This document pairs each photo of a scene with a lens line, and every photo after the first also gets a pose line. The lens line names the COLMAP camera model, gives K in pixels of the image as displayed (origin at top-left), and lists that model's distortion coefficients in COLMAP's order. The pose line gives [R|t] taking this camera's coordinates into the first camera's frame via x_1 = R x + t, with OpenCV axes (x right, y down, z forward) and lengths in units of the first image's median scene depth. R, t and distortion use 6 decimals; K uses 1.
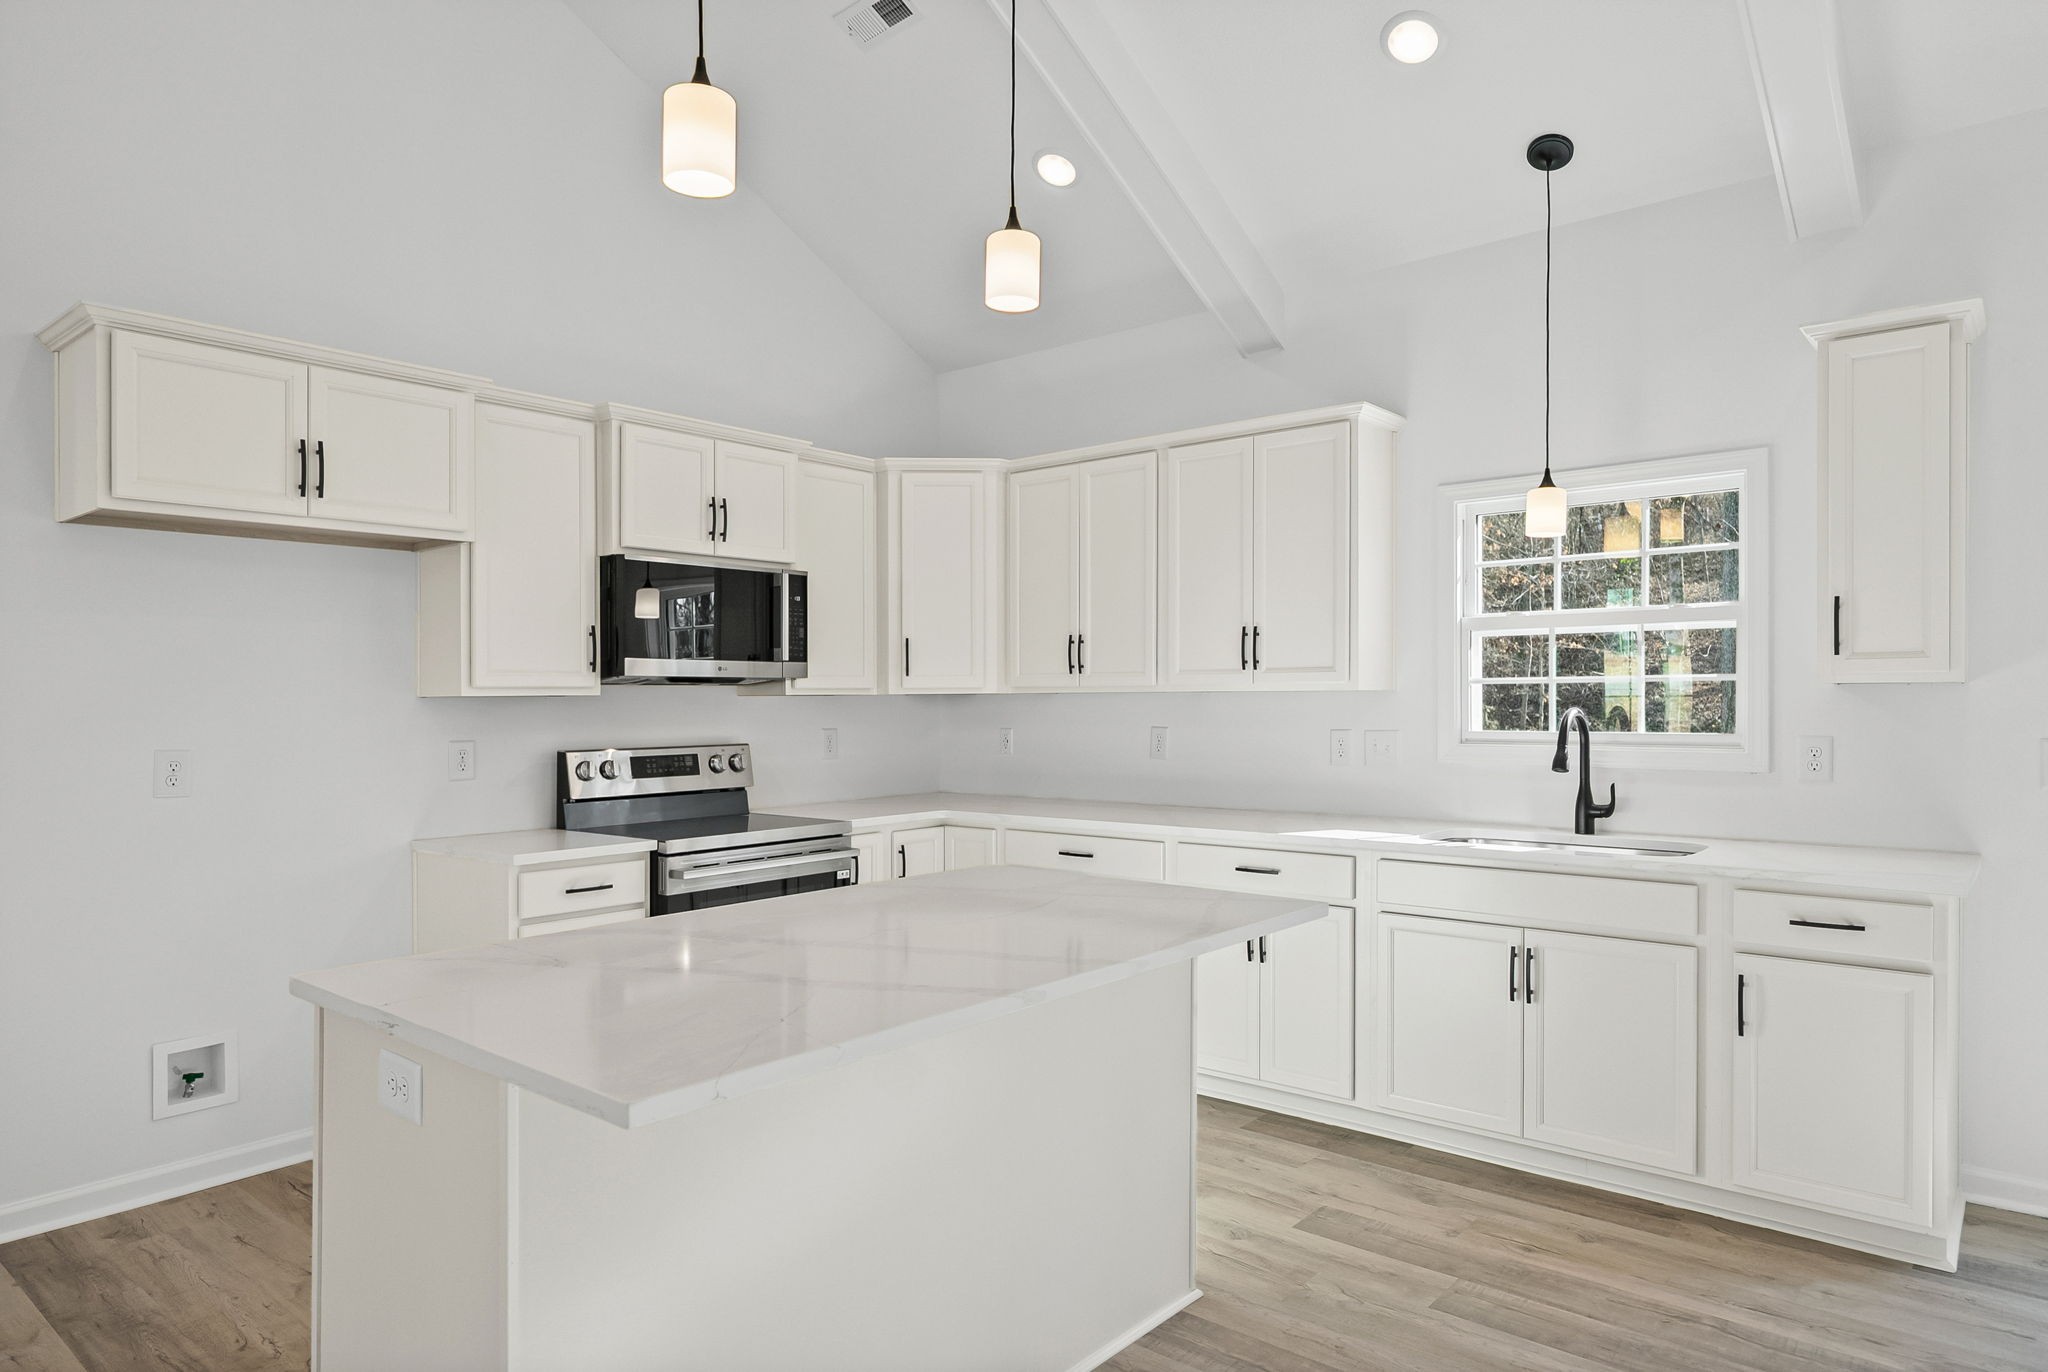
lens RADIAL K [[1221.5, 0, 1026.9], [0, 1221.5, 715.8], [0, 0, 1]] dist [-0.003600, 0.003743]
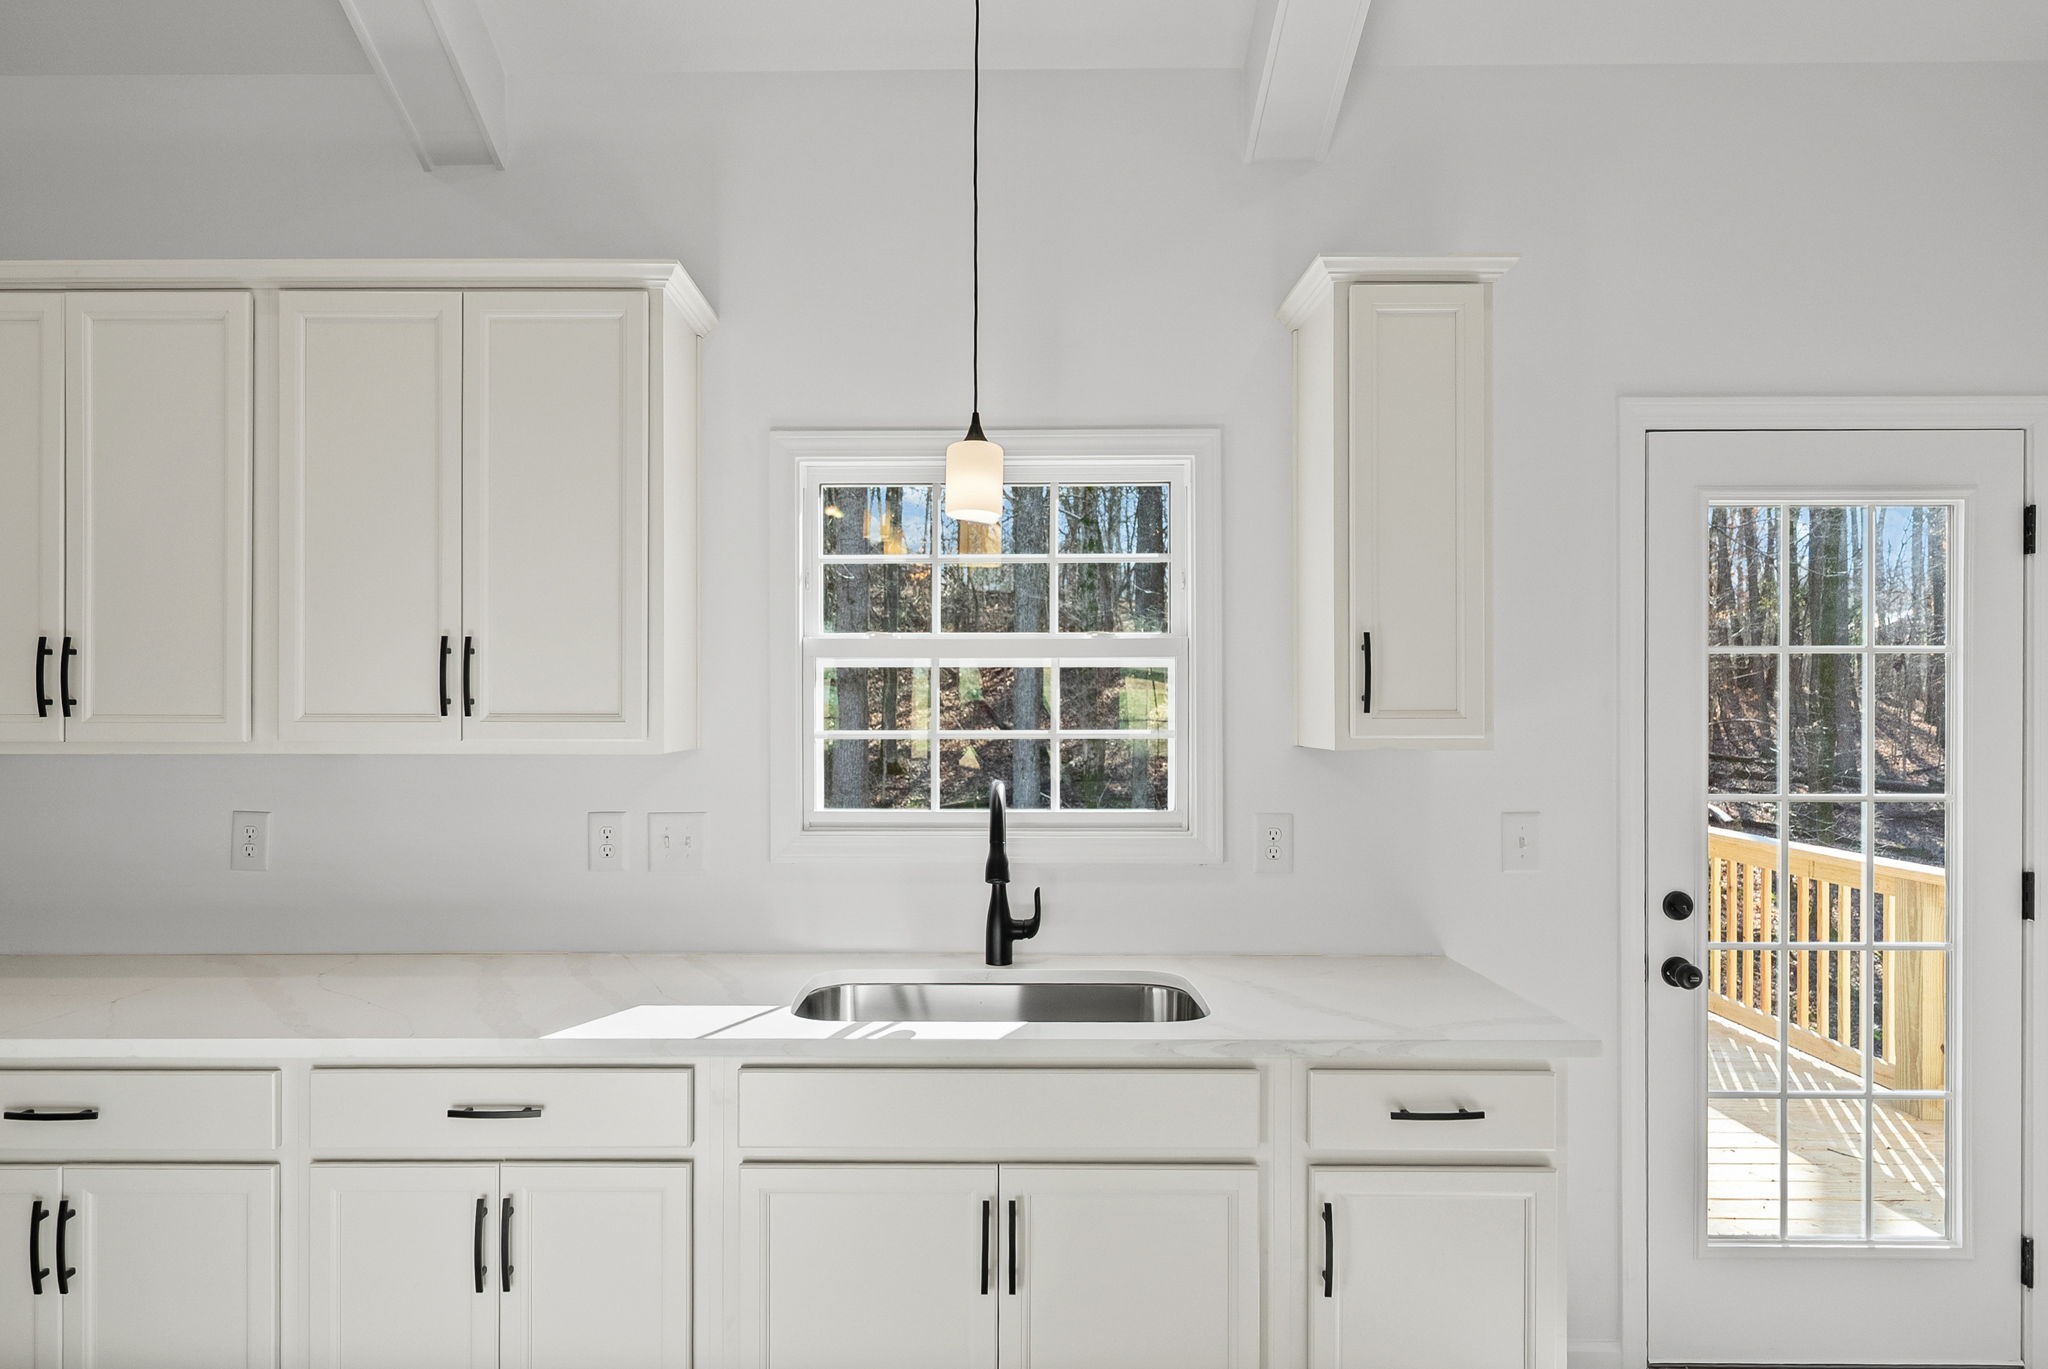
lens RADIAL K [[1221.5, 0, 1001.6], [0, 1221.5, 716.5], [0, 0, 1]] dist [-0.003600, 0.003743]
pose [[0.770139, 0.002593, 0.637871, 0.023590], [0.004643, 0.999942, -0.009671, -0.032884], [-0.637859, 0.010410, 0.770082, 0.452486]]
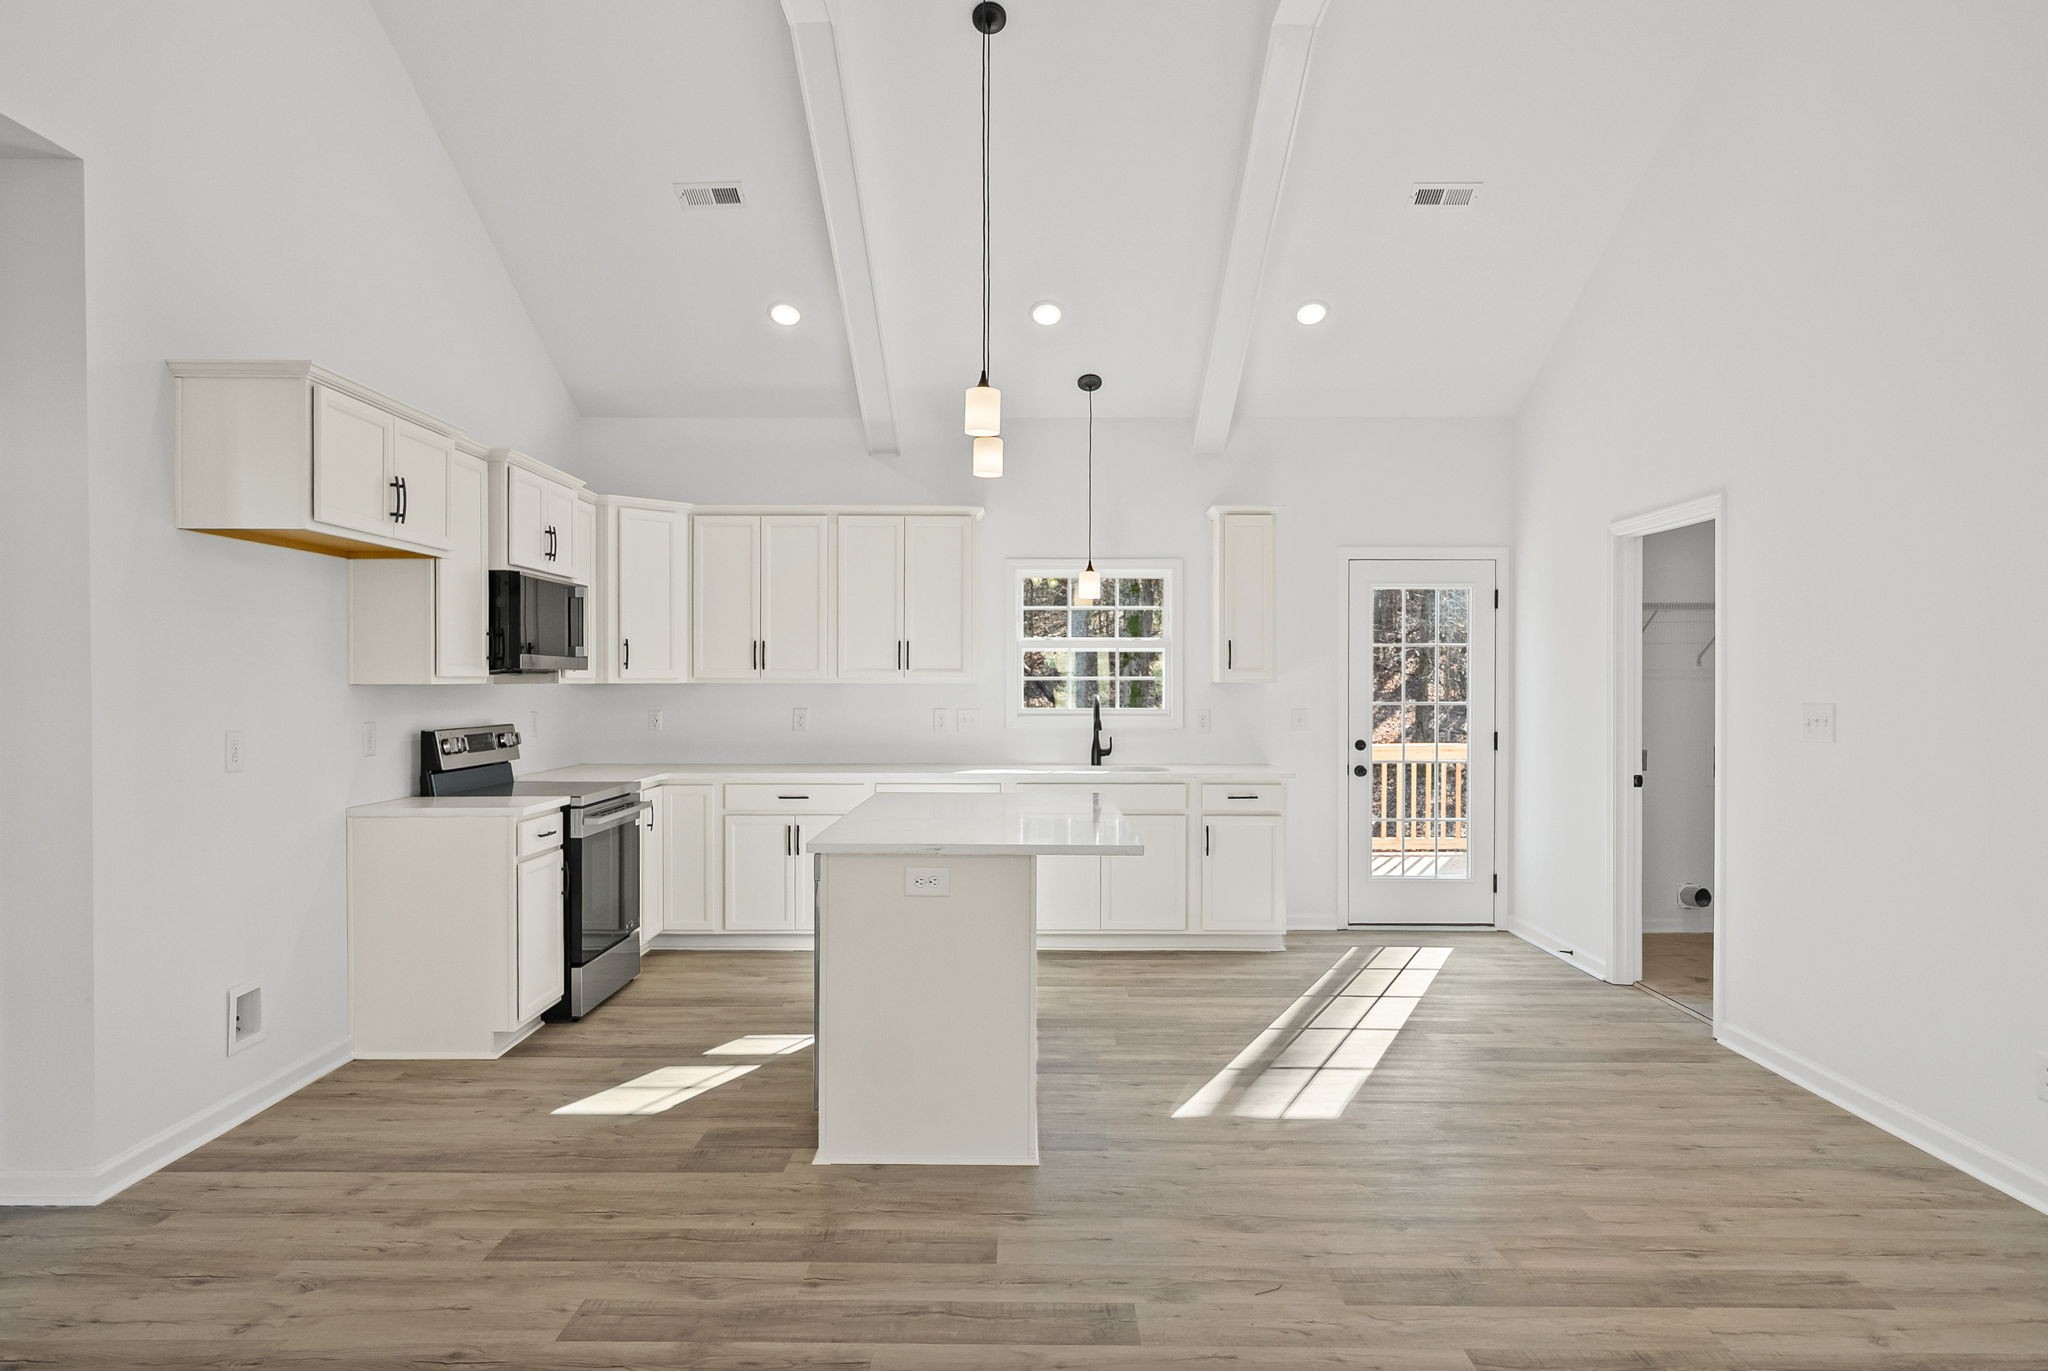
lens RADIAL K [[1221.5, 0, 1031.7], [0, 1221.5, 693.6], [0, 0, 1]] dist [-0.003600, 0.003743]
pose [[0.771754, 0.001569, 0.635919, -0.703038], [0.003287, 0.999974, -0.006457, 0.003161], [-0.635913, 0.007073, 0.771729, -0.290217]]
